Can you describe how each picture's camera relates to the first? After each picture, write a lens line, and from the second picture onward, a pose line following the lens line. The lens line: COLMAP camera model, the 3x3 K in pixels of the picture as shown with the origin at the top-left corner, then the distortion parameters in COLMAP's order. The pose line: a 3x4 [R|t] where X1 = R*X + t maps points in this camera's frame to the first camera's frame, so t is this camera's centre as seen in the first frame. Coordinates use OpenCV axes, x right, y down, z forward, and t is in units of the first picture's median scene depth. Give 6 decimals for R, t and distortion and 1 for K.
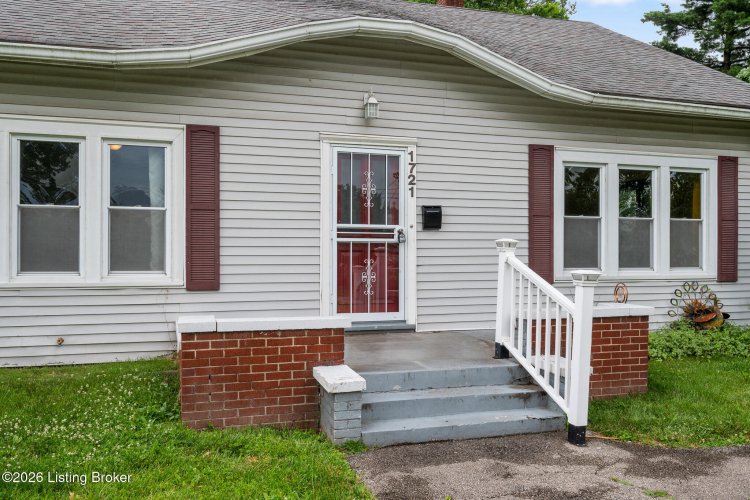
lens RADIAL K [[649.6, 0, 374.9], [0, 649.6, 248.0], [0, 0, 1]] dist [0.001815, 0.003585]
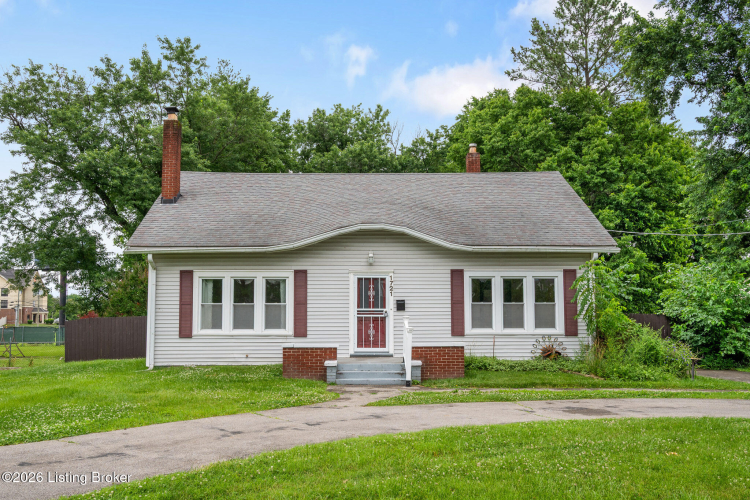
lens RADIAL K [[698.8, 0, 374.7], [0, 698.8, 251.2], [0, 0, 1]] dist [-0.014070, 0.000000]
pose [[0.964087, -0.030069, -0.263878, 0.644120], [0.006195, 0.995846, -0.090843, -0.014131], [0.265514, 0.085946, 0.960269, -1.343870]]
